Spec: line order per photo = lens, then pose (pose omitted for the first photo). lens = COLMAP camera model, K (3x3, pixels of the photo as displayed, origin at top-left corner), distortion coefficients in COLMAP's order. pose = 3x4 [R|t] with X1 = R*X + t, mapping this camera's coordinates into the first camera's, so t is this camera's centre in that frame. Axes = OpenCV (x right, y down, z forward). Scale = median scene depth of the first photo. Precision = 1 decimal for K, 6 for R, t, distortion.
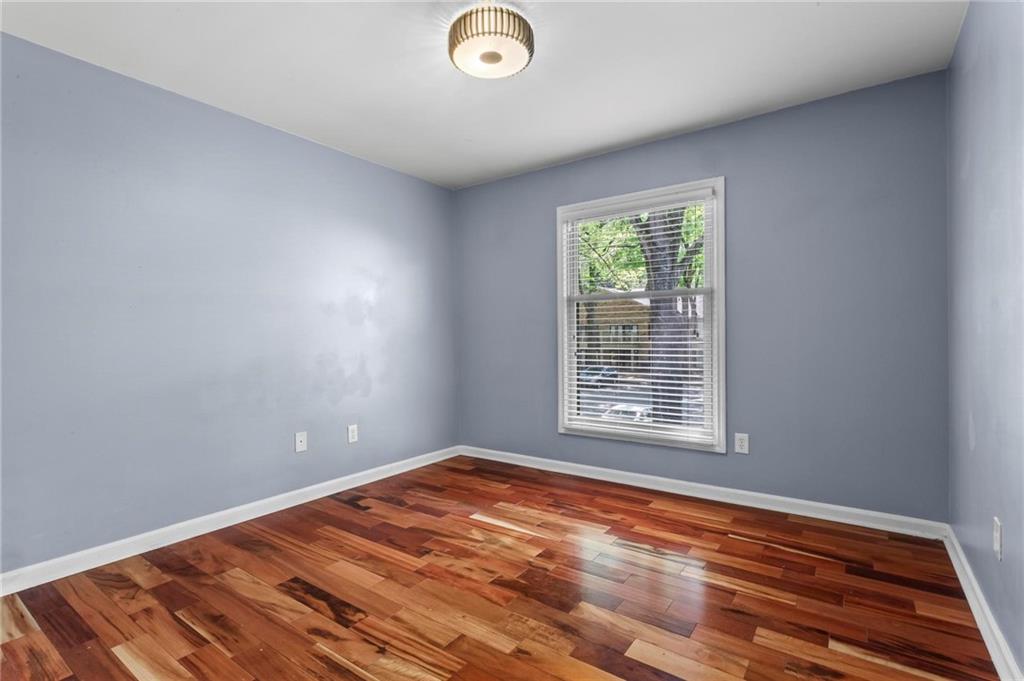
lens RADIAL K [[486.1, 0, 500.1], [0, 486.1, 337.7], [0, 0, 1]] dist [0.002865, 0.000373]
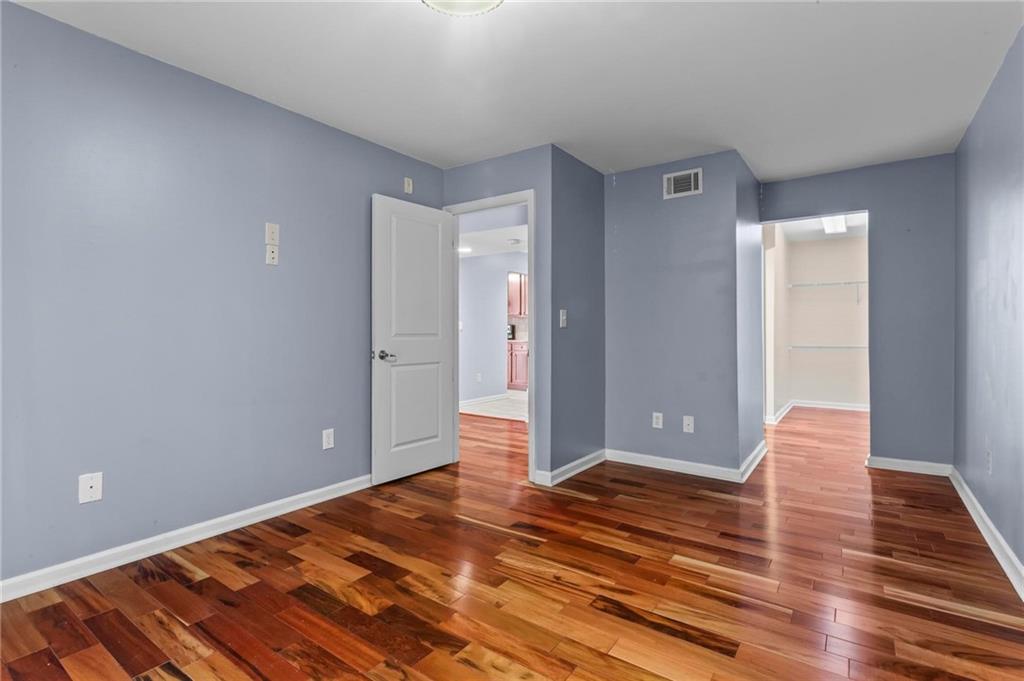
lens RADIAL K [[492.2, 0, 503.2], [0, 492.2, 335.7], [0, 0, 1]] dist [-0.001569, -0.000244]
pose [[-0.999783, 0.013938, -0.015460, -0.080770], [0.013823, 0.999876, 0.007539, -0.001384], [0.015563, 0.007324, -0.999852, 2.017927]]
